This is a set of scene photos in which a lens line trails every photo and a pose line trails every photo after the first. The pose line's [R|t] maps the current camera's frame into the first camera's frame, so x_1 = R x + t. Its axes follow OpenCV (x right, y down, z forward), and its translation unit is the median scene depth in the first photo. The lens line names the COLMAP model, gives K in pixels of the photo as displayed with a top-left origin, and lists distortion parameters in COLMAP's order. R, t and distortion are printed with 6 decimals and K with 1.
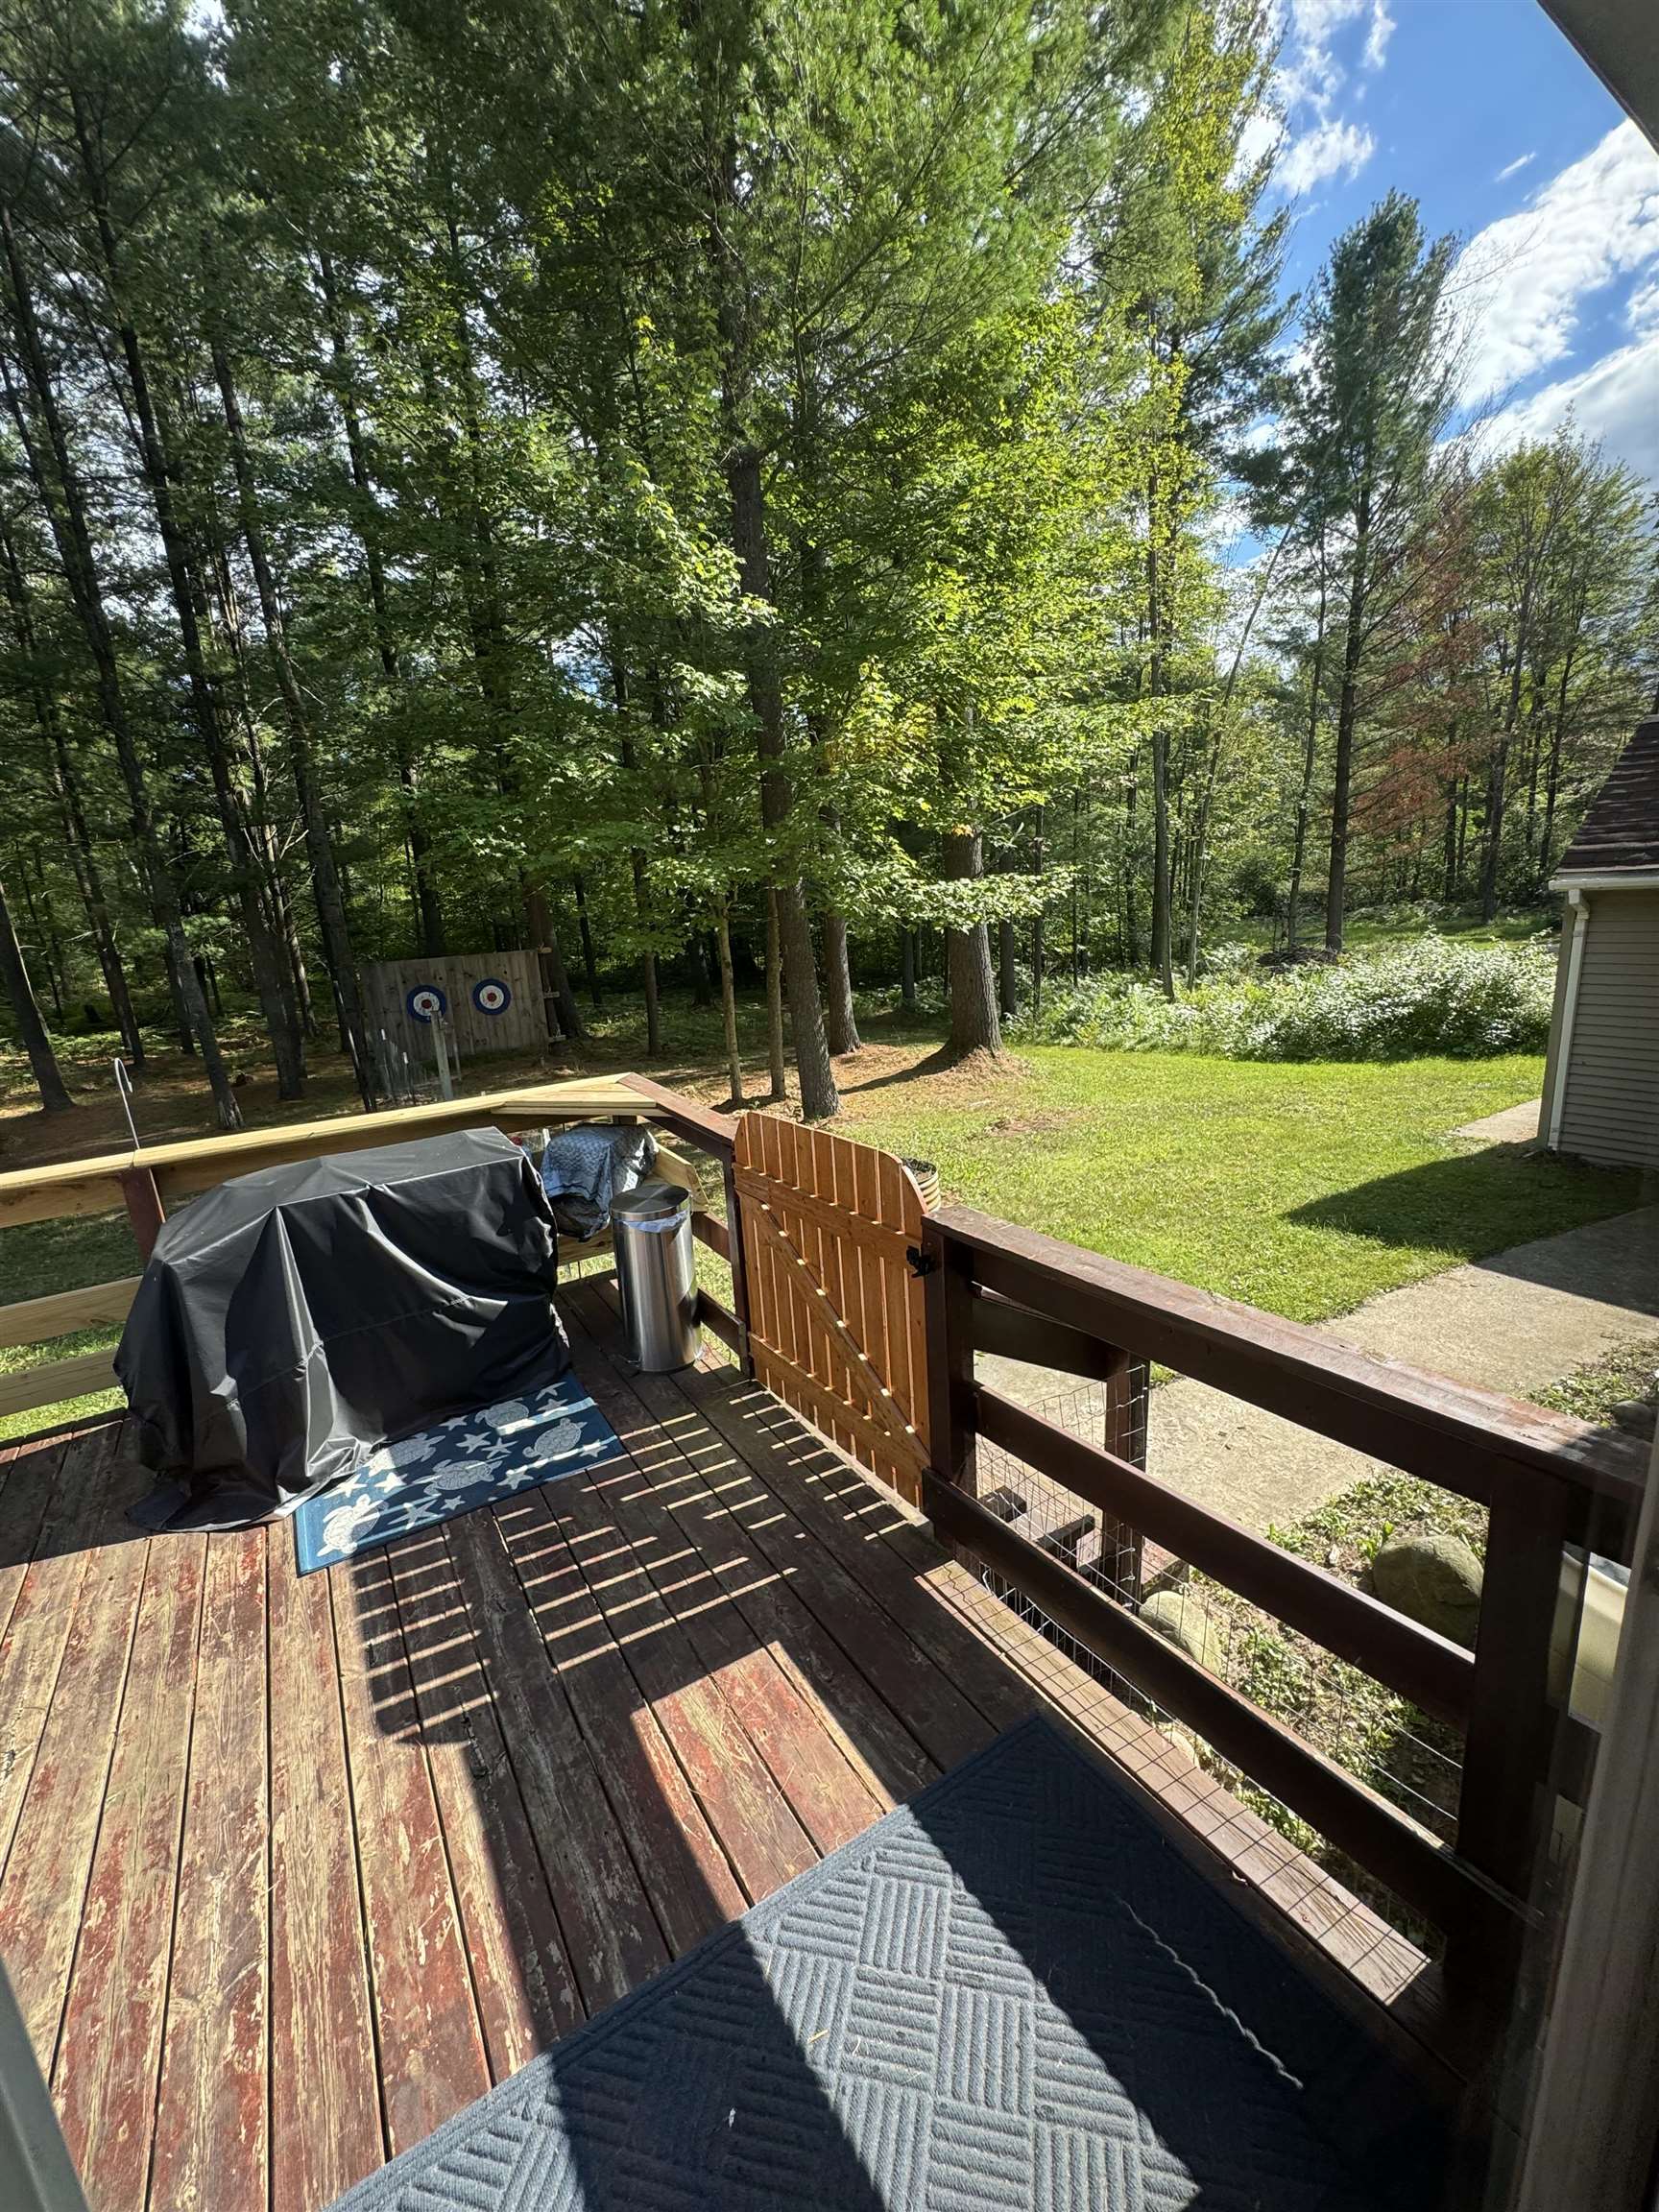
lens RADIAL K [[886.2, 0, 832.8], [0, 886.2, 1099.9], [0, 0, 1]] dist [-0.005962, 0.001520]
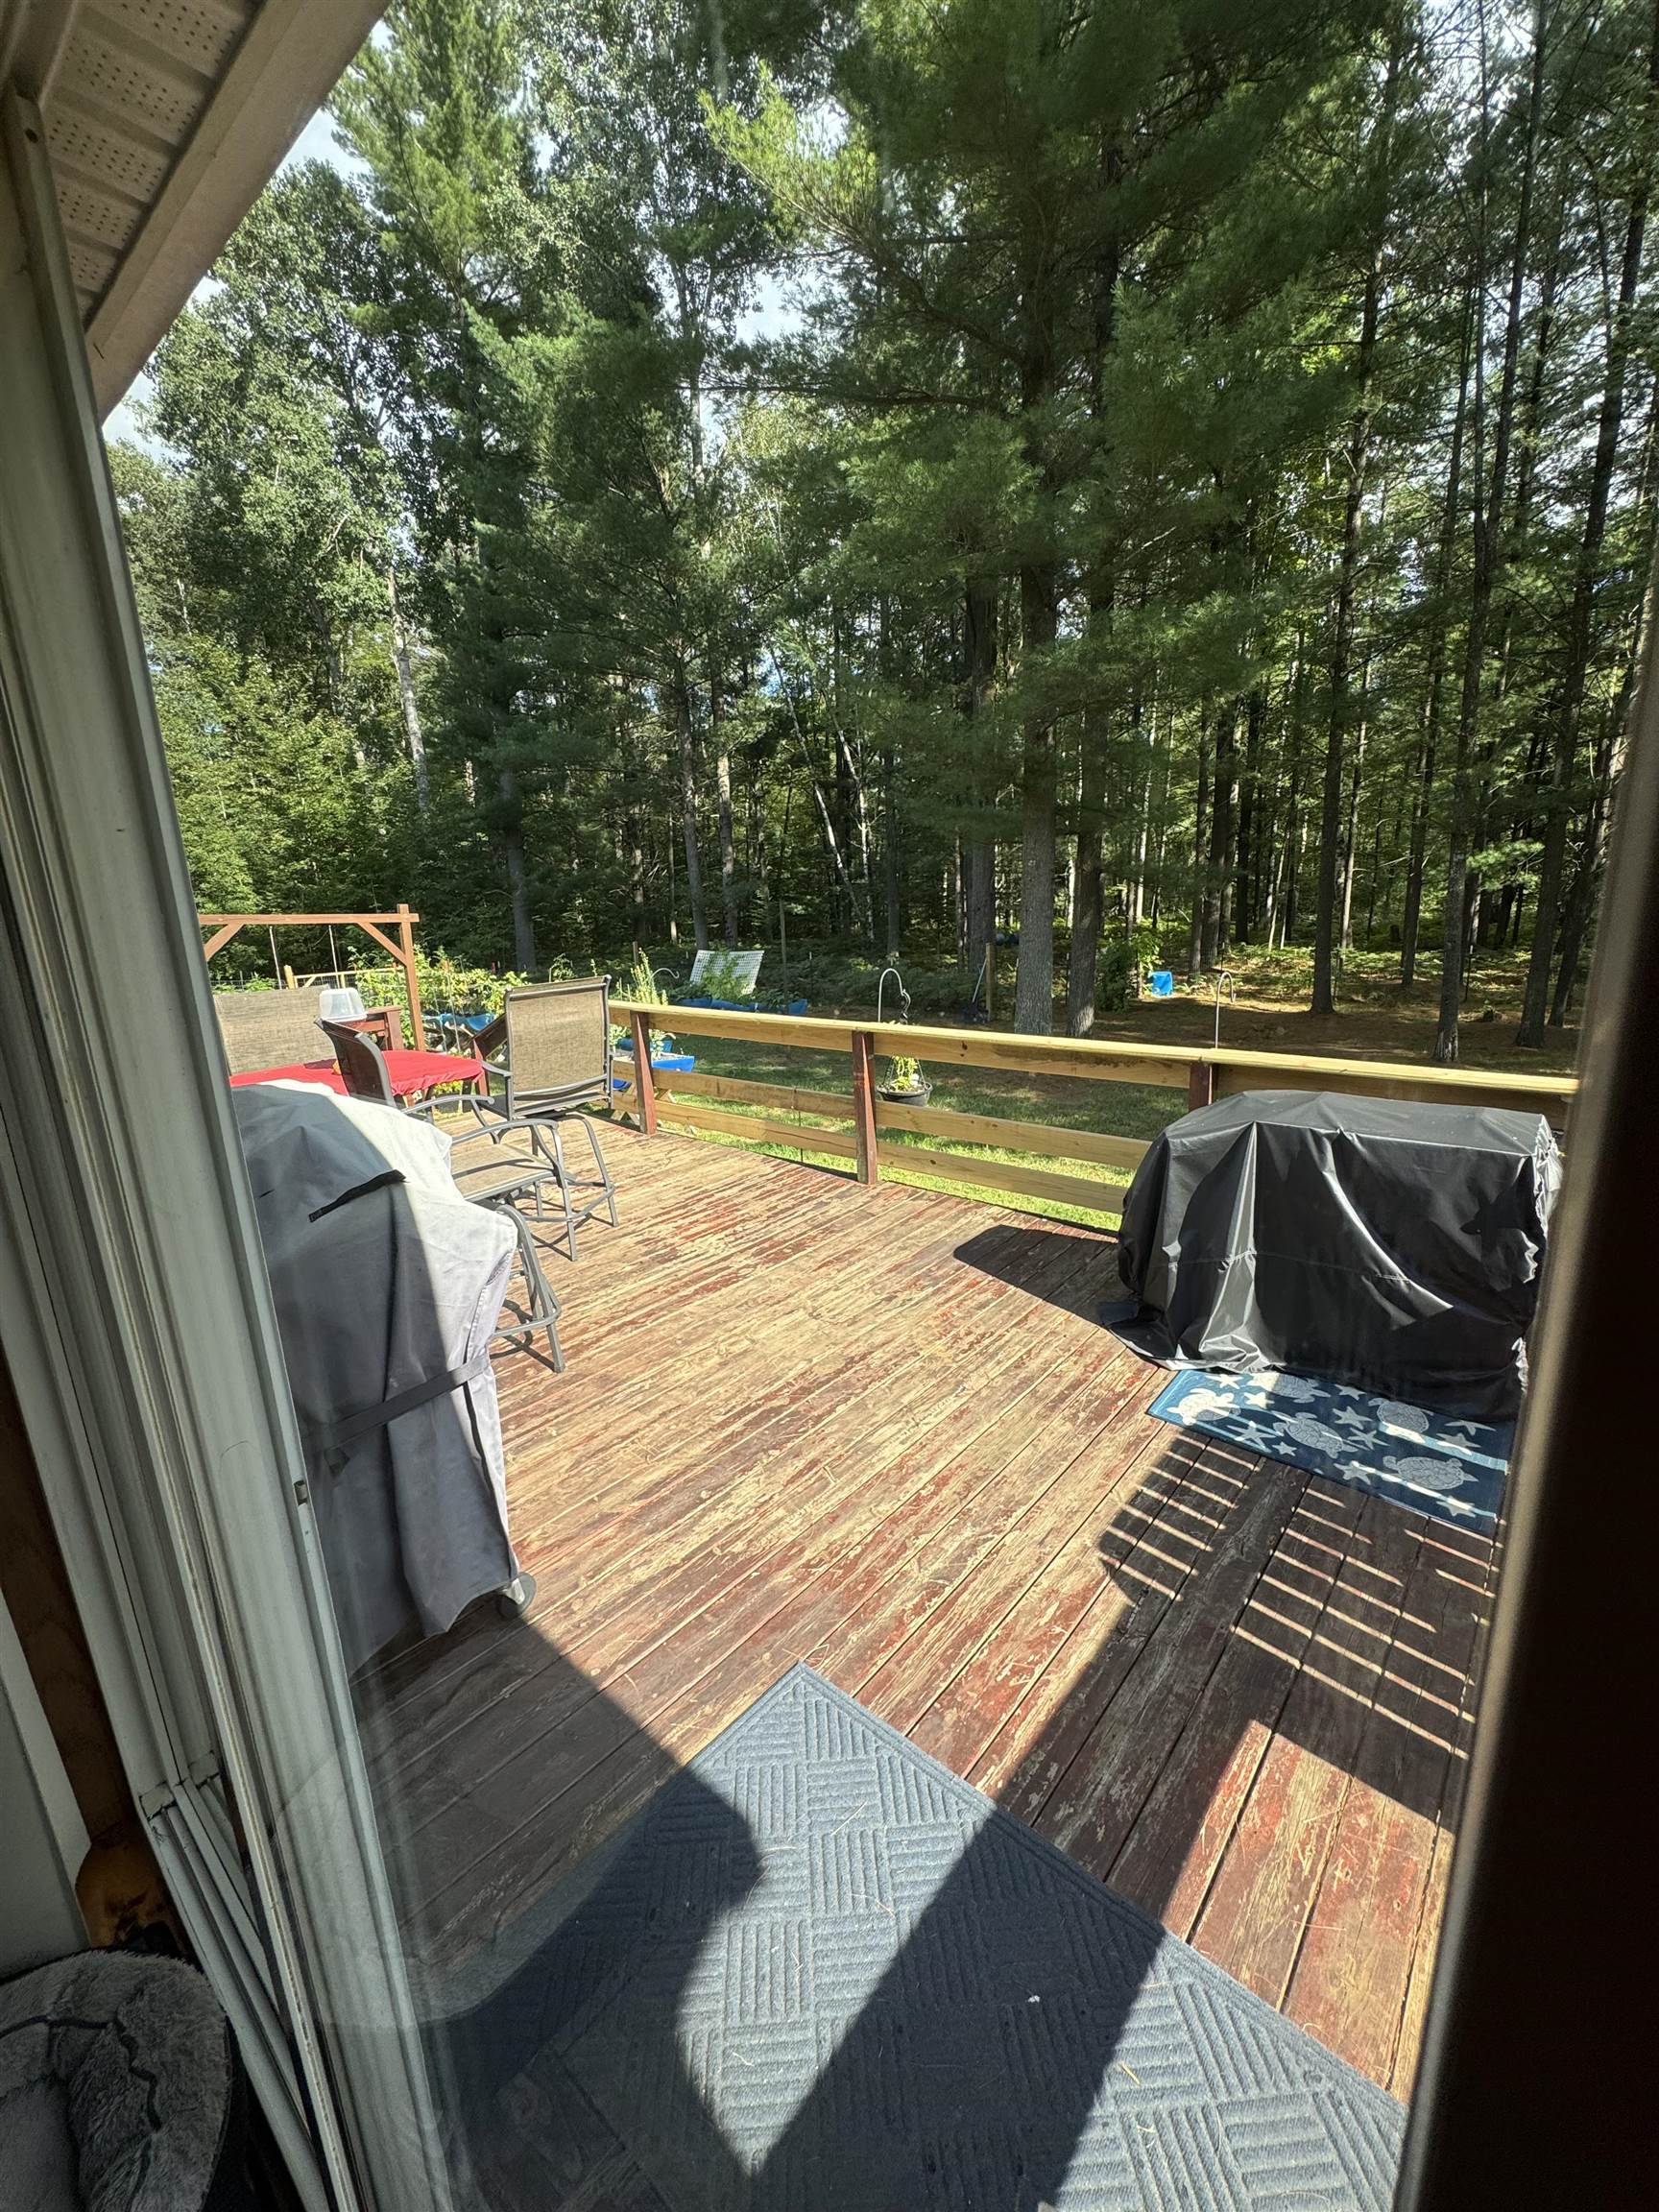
lens RADIAL K [[886.2, 0, 829.8], [0, 886.2, 1101.0], [0, 0, 1]] dist [-0.005962, 0.001520]
pose [[0.286334, 0.268430, -0.919760, 0.224218], [-0.191975, 0.956560, 0.219406, -0.044067], [0.938700, 0.113747, 0.325428, 0.121079]]
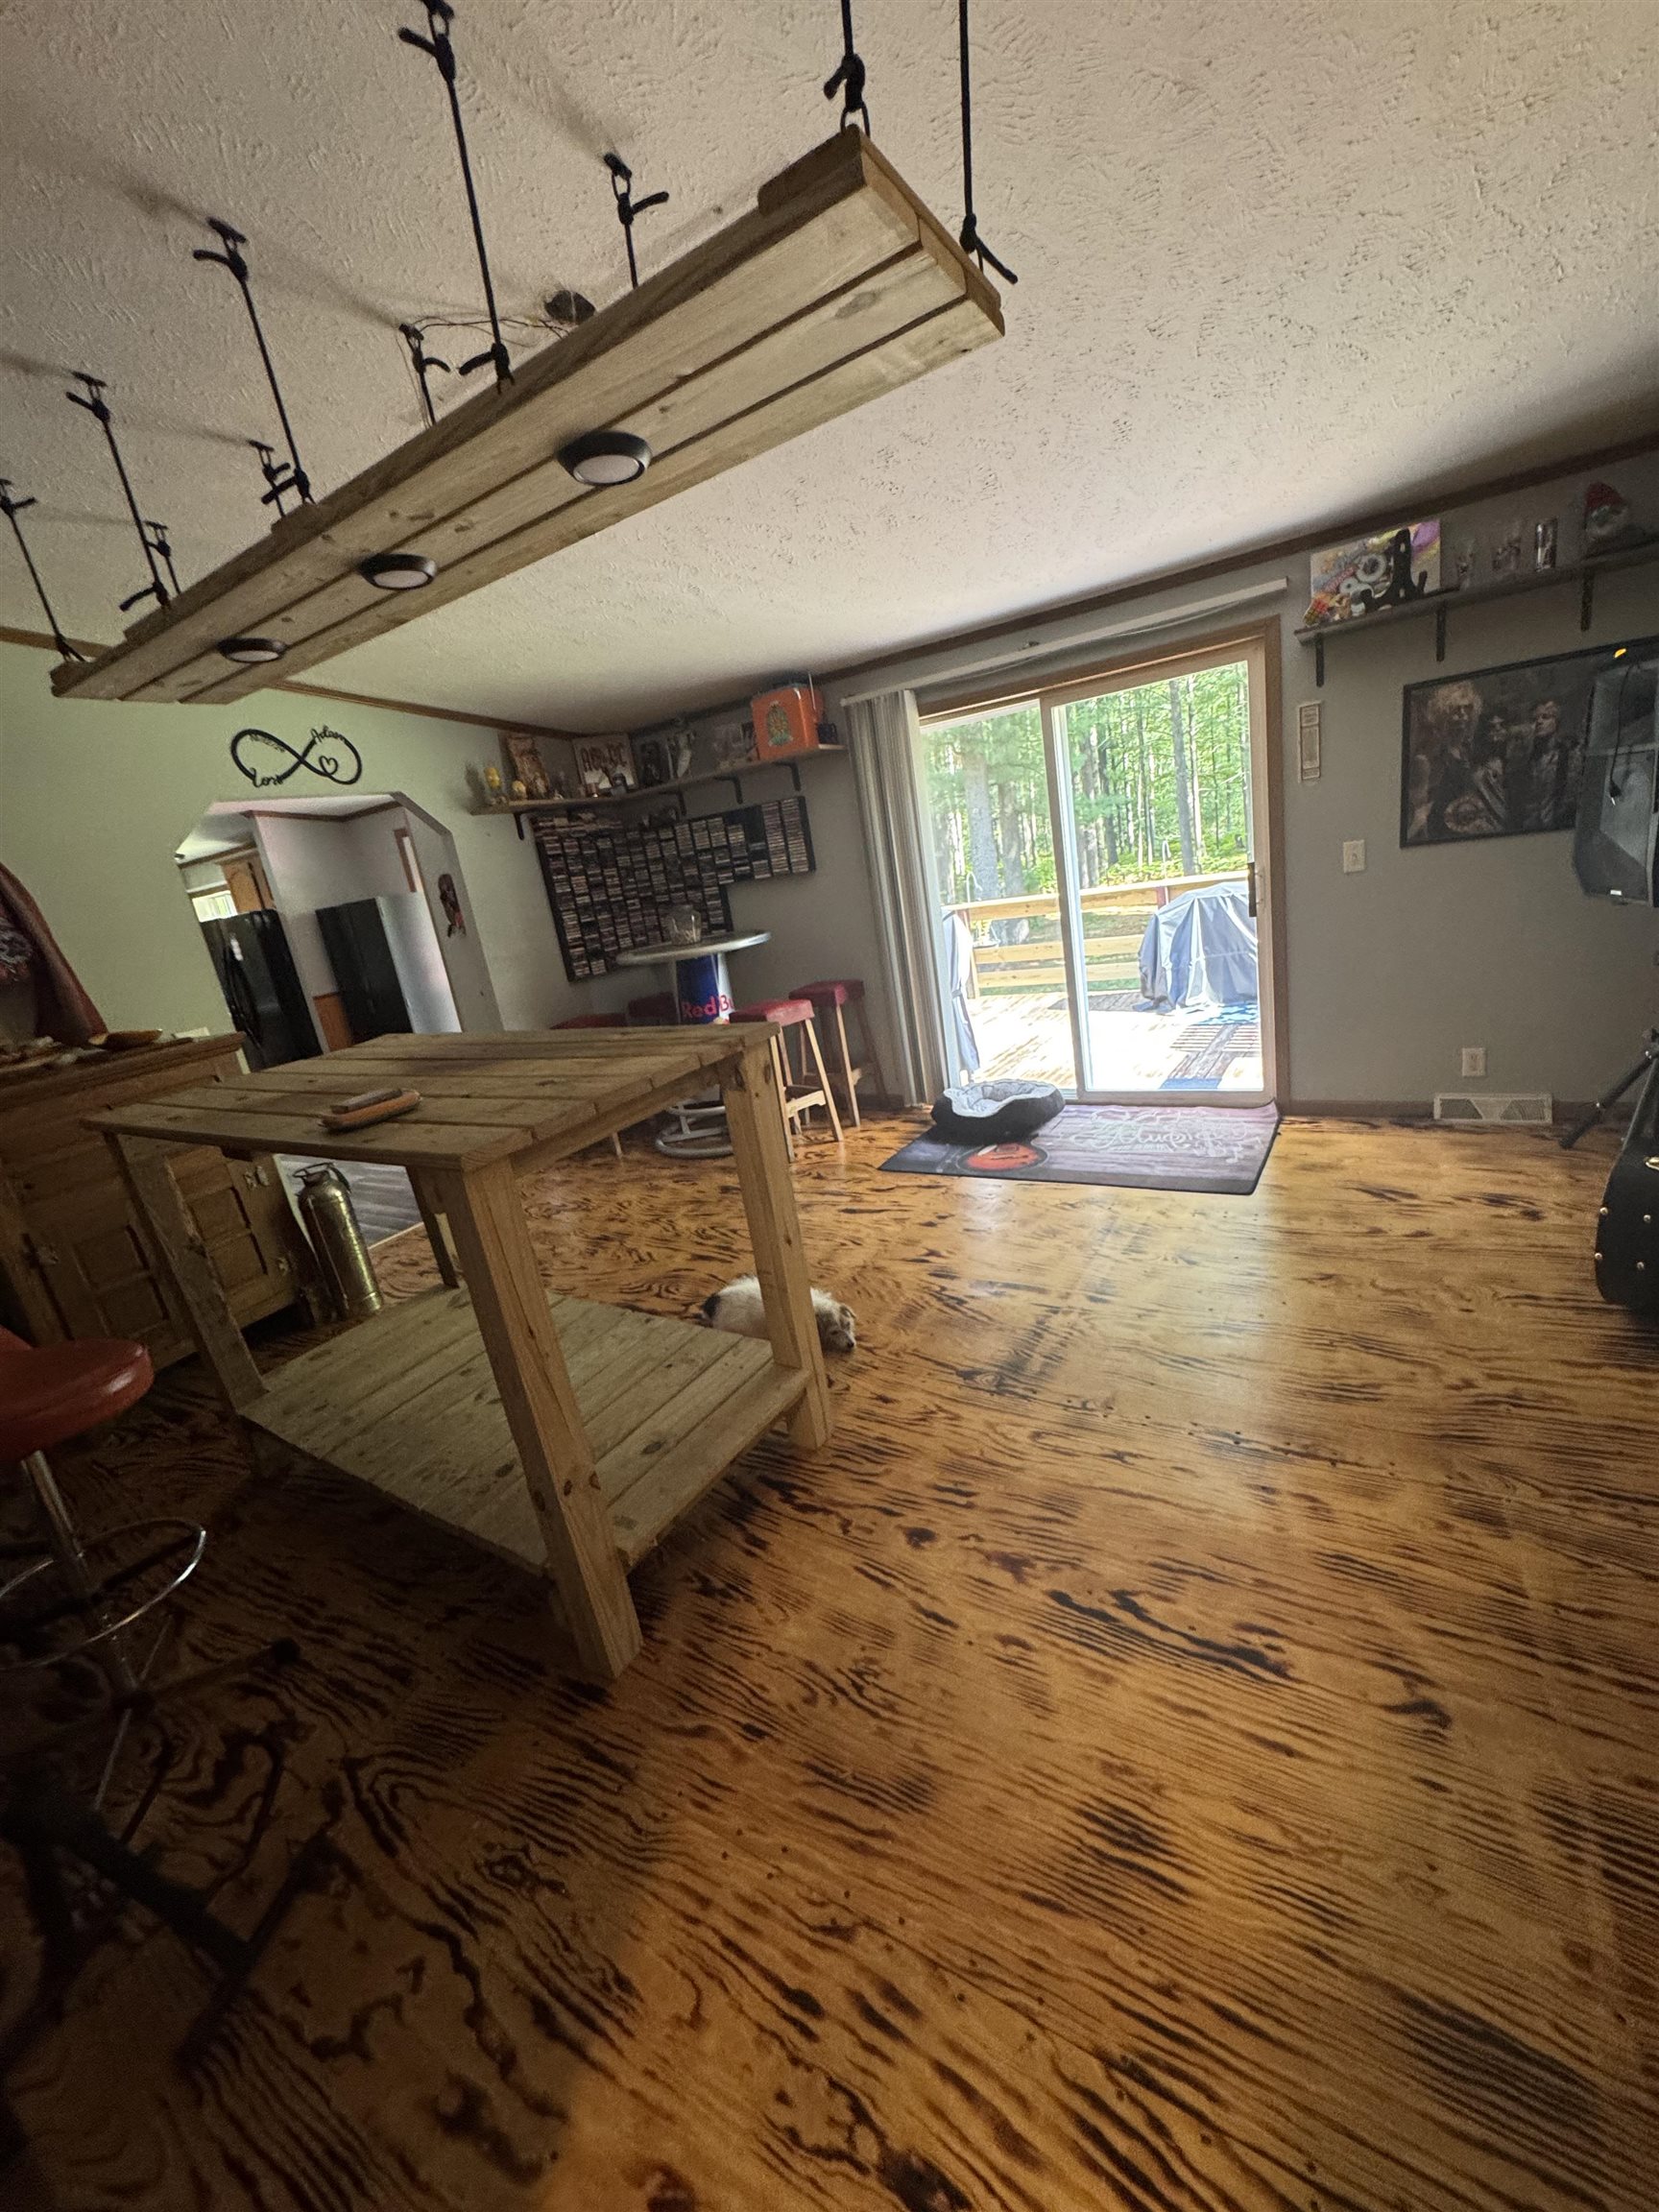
lens RADIAL K [[886.2, 0, 820.5], [0, 886.2, 1106.1], [0, 0, 1]] dist [-0.005962, 0.001520]
pose [[0.417904, 0.240637, -0.876042, 1.203606], [-0.067861, 0.969857, 0.234034, 0.166447], [0.905953, -0.038355, 0.421637, -0.998341]]
